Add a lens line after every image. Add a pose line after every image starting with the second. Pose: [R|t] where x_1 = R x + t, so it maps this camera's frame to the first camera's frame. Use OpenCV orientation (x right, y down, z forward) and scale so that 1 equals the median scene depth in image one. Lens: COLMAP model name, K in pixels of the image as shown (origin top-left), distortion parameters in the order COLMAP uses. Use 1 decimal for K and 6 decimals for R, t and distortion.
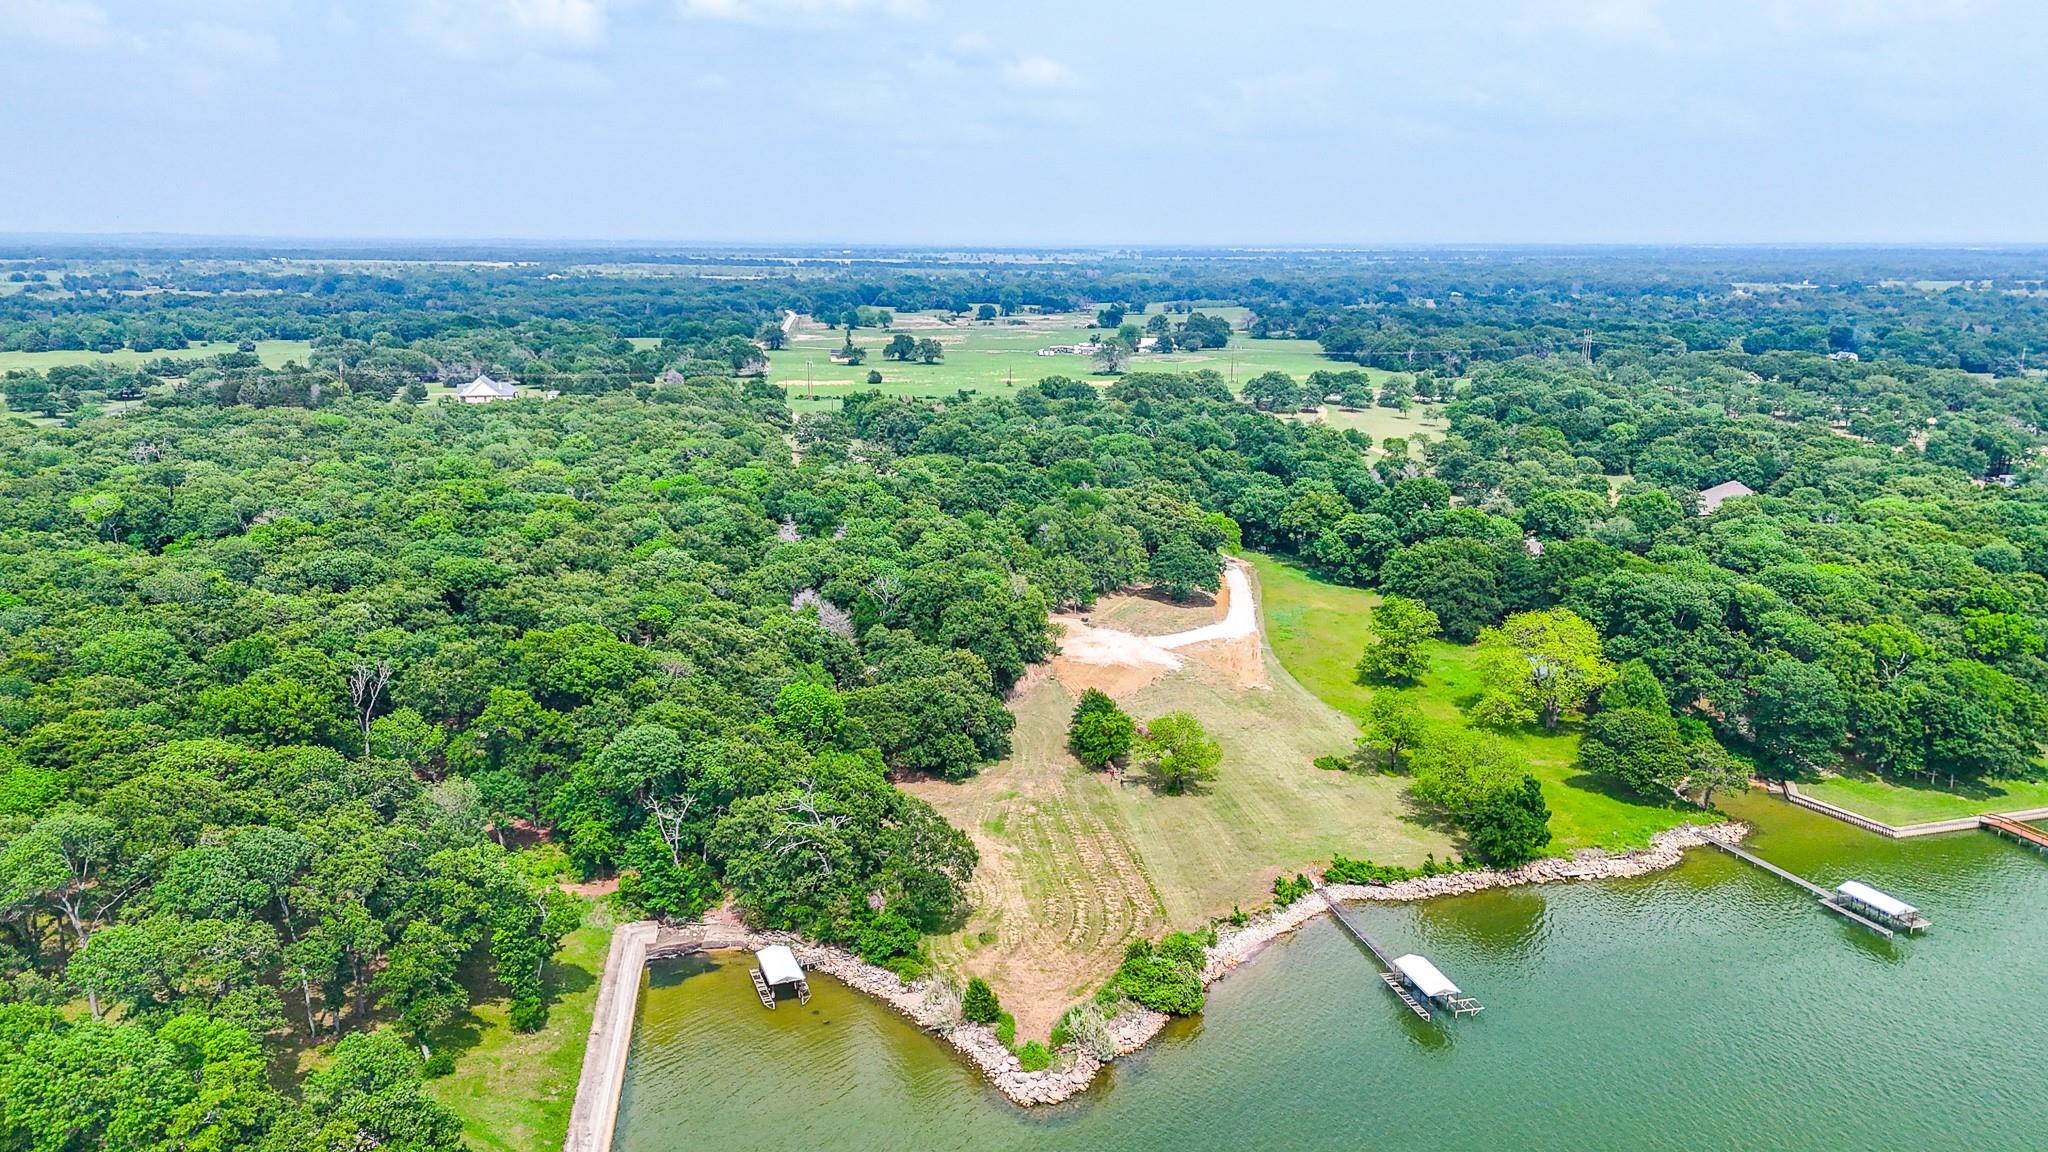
lens RADIAL K [[1504.1, 0, 1028.8], [0, 1504.1, 569.2], [0, 0, 1]] dist [0.072396, -0.064826]
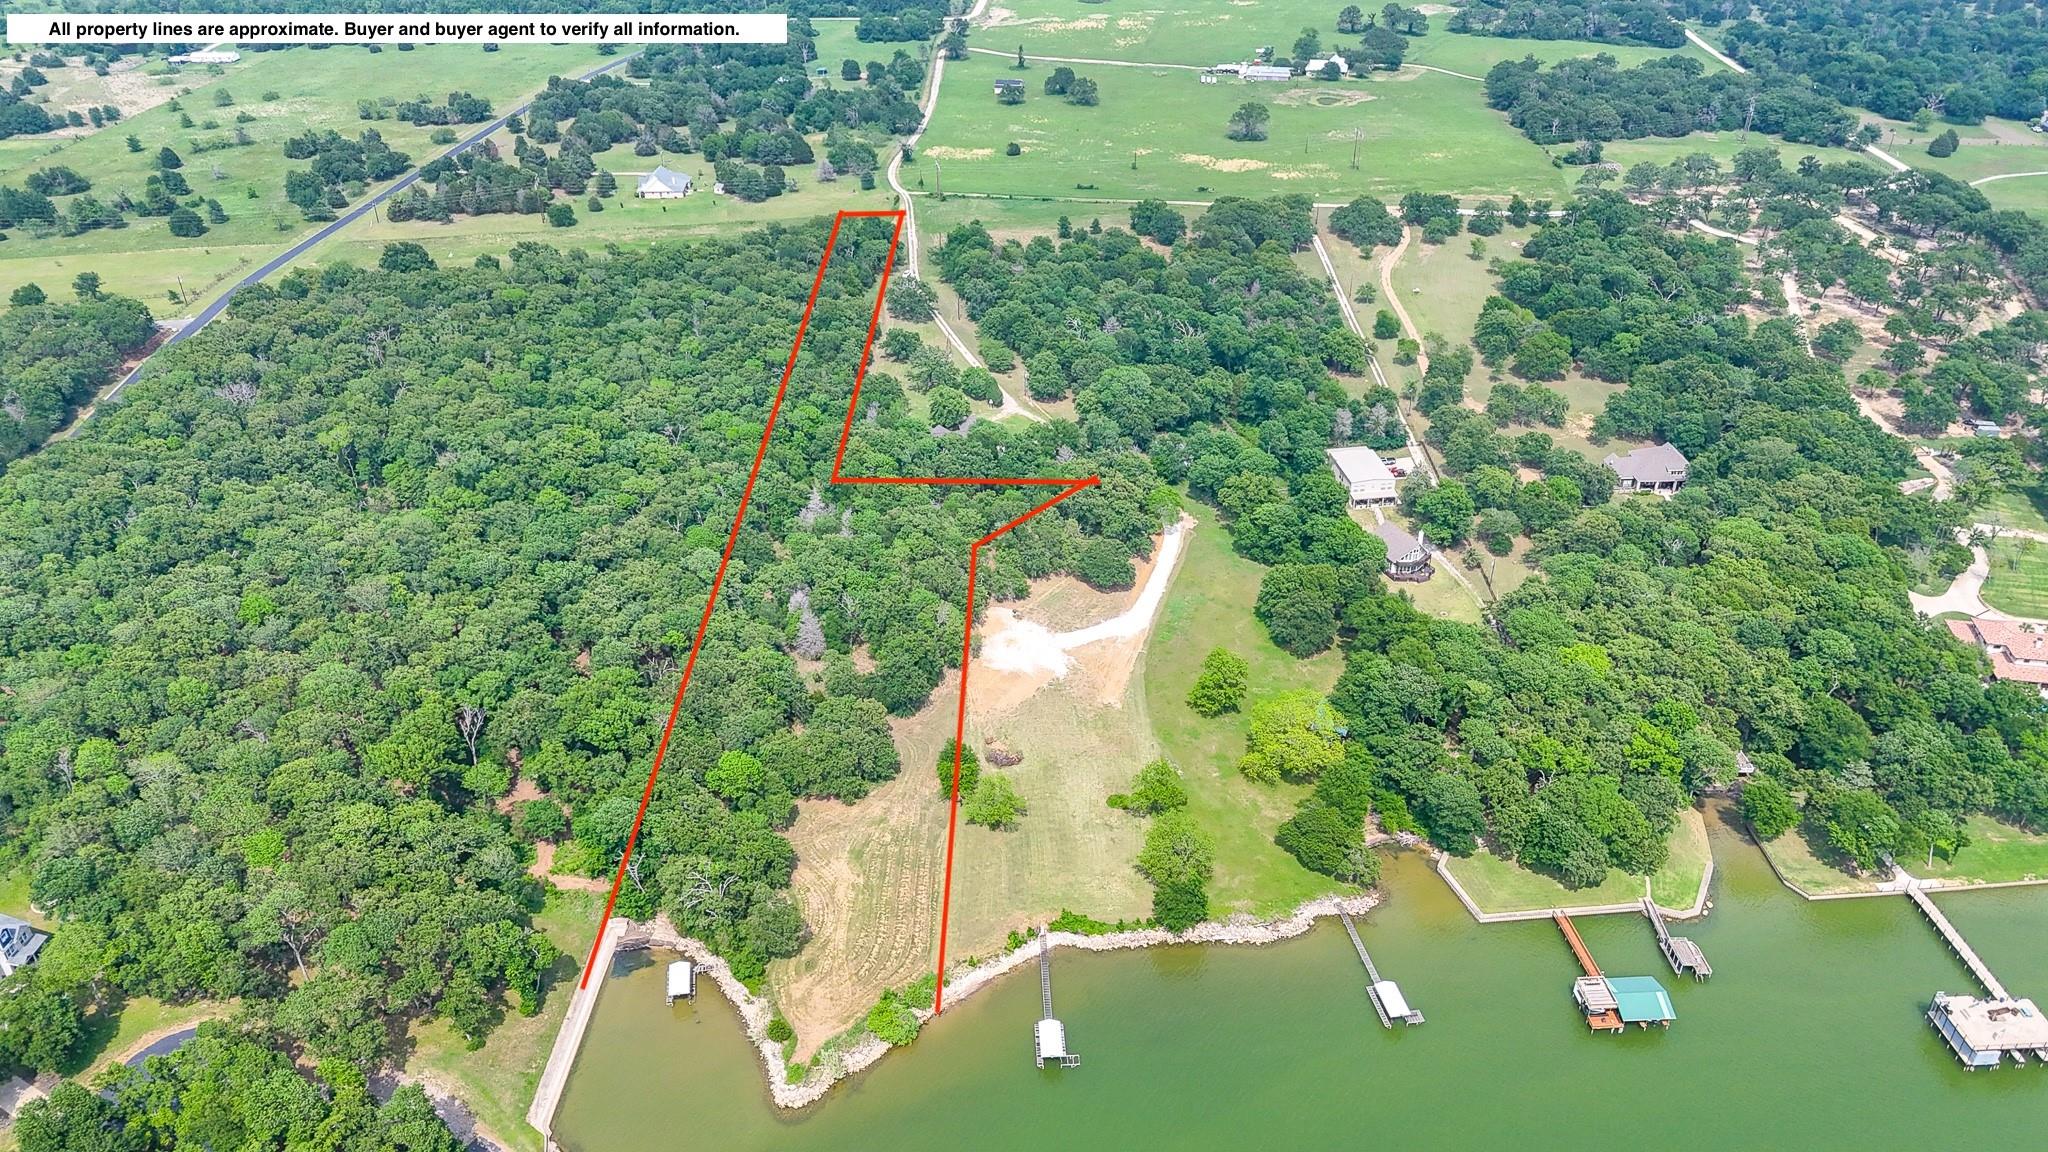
lens RADIAL K [[1504.1, 0, 1028.8], [0, 1504.1, 569.2], [0, 0, 1]] dist [0.072396, -0.064826]
pose [[0.981577, 0.086045, -0.170597, 0.424975], [-0.029149, 0.949844, 0.311362, -0.645705], [0.188831, -0.300653, 0.934853, -0.338420]]
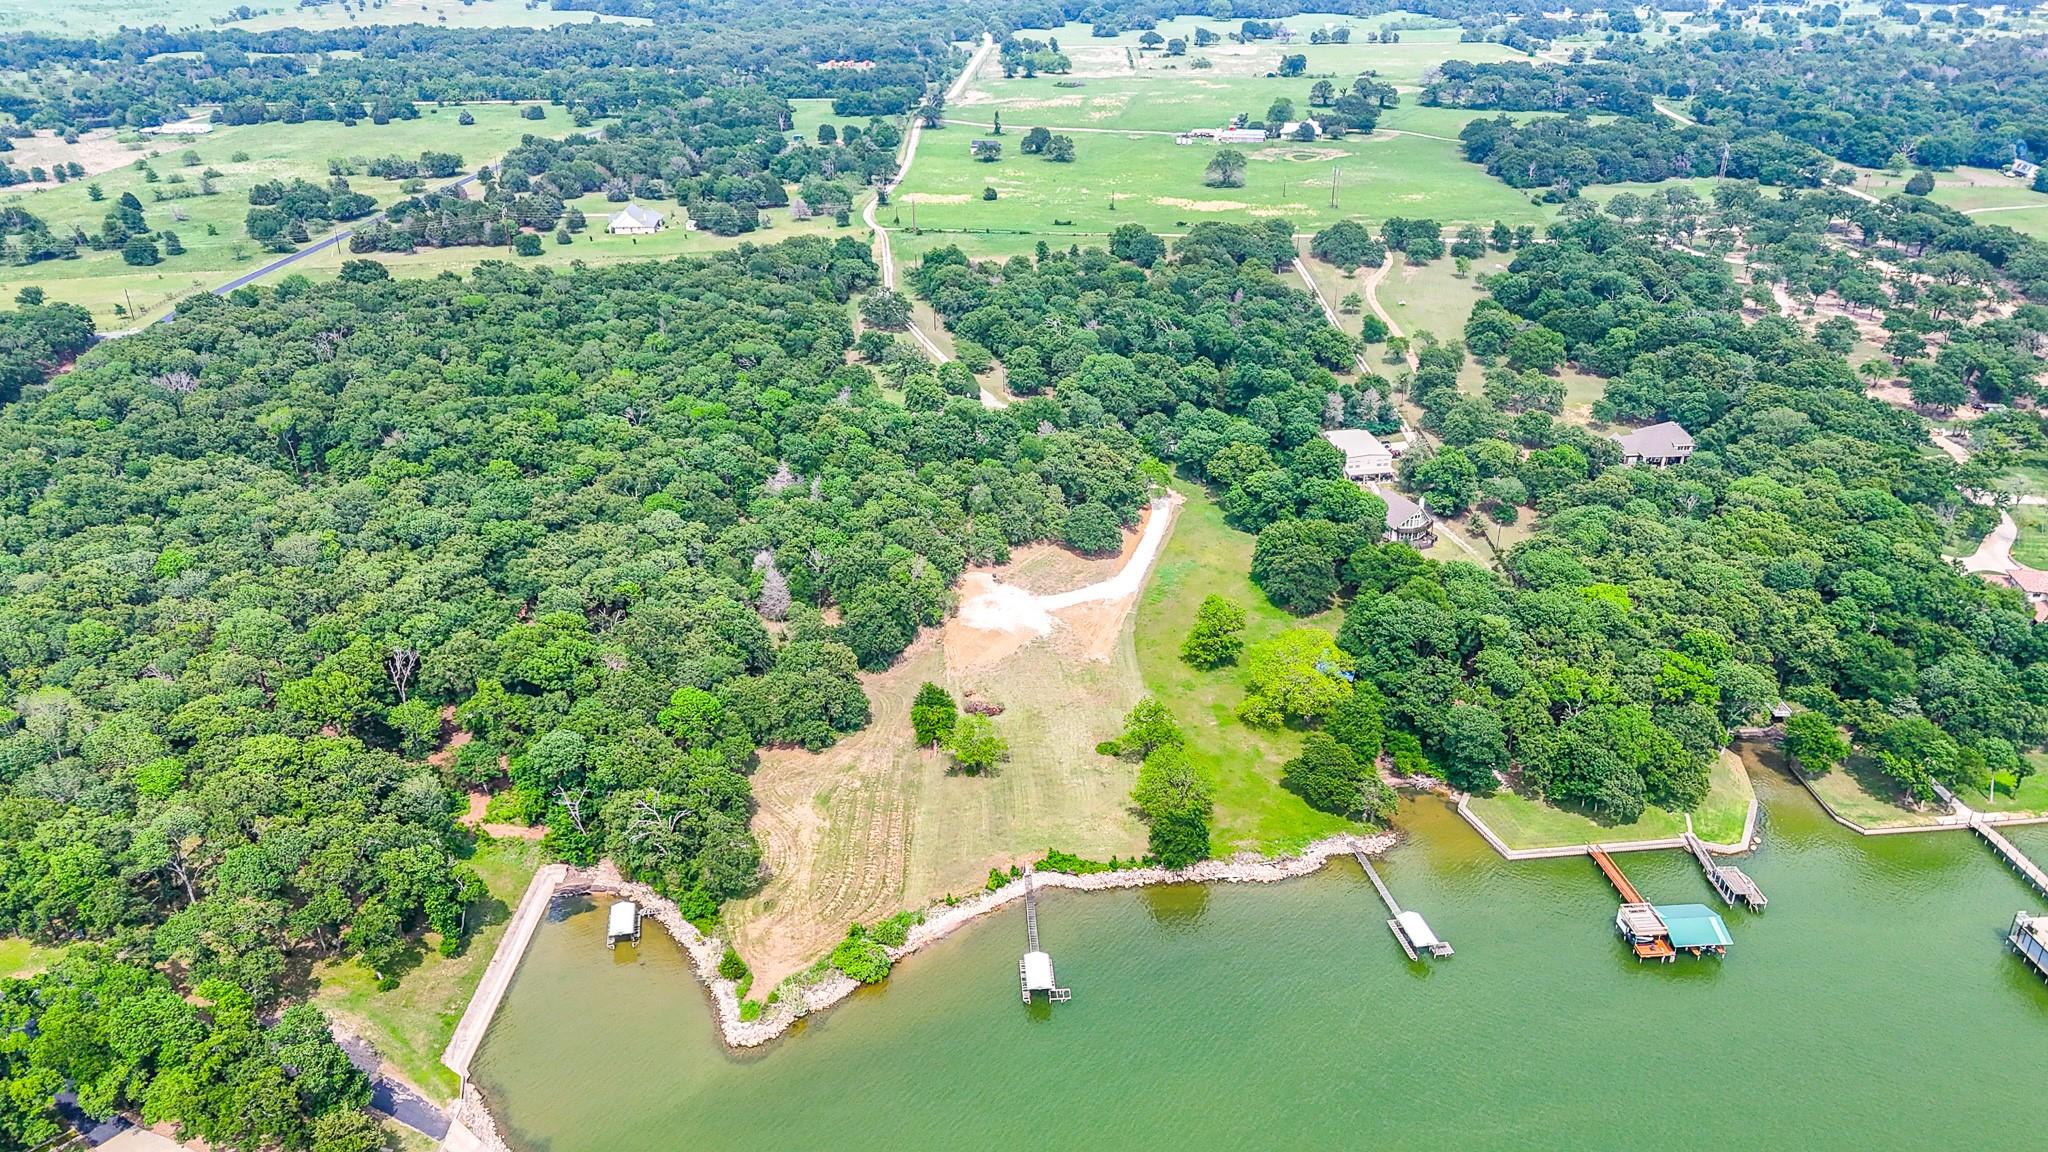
lens RADIAL K [[1504.1, 0, 1028.8], [0, 1504.1, 569.2], [0, 0, 1]] dist [0.072396, -0.064826]
pose [[0.984519, 0.063606, -0.163328, 0.418232], [-0.026094, 0.974636, 0.222268, -0.387006], [0.173323, -0.214565, 0.961208, -0.282695]]
